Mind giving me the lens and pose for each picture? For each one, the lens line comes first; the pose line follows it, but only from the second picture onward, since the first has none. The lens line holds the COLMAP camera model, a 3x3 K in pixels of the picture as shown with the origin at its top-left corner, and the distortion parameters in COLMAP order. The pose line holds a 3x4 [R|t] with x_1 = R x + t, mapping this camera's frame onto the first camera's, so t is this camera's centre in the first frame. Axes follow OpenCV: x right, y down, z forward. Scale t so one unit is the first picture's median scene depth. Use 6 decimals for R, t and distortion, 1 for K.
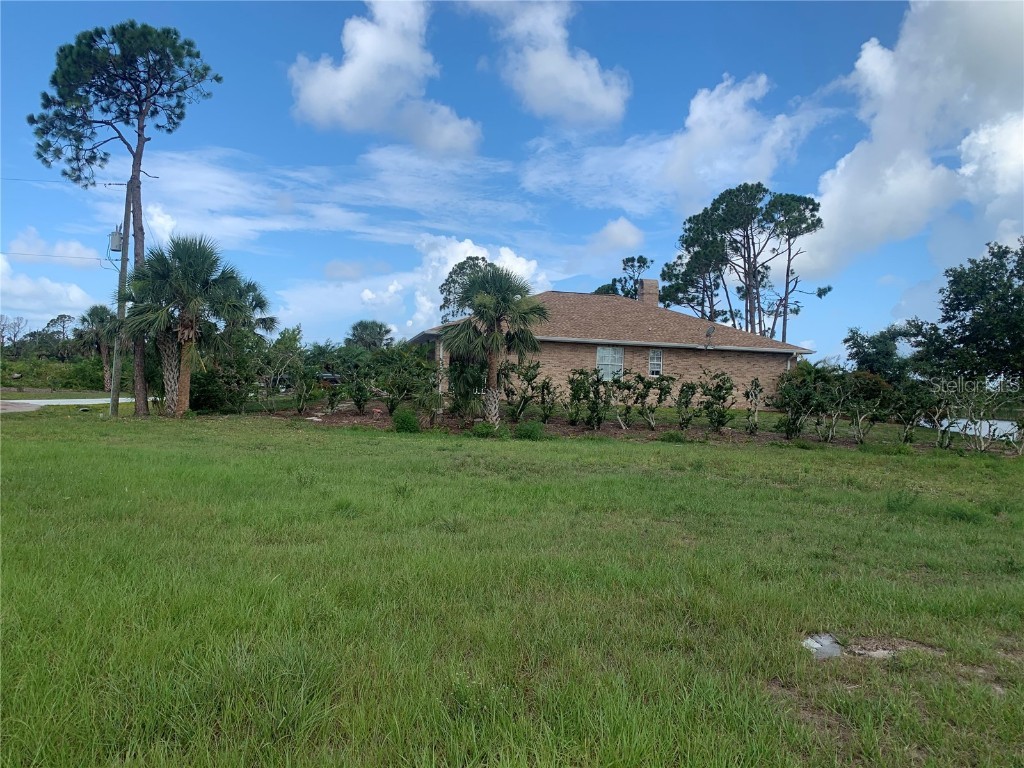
lens RADIAL K [[770.4, 0, 505.8], [0, 770.4, 376.9], [0, 0, 1]] dist [0.112000, -0.211155]
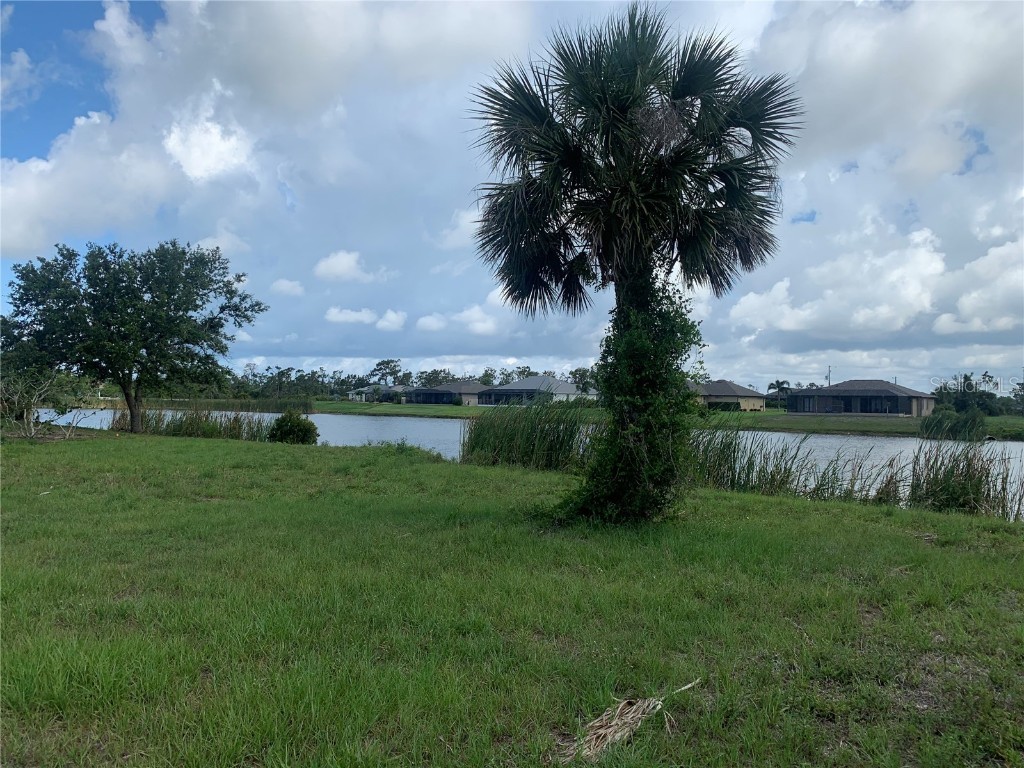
lens RADIAL K [[776.7, 0, 508.6], [0, 776.7, 377.0], [0, 0, 1]] dist [0.063742, -0.090461]
pose [[0.563389, -0.004780, 0.826178, 0.064736], [-0.003350, 0.999962, 0.008070, 0.000455], [-0.826185, -0.007314, 0.563351, -0.114407]]
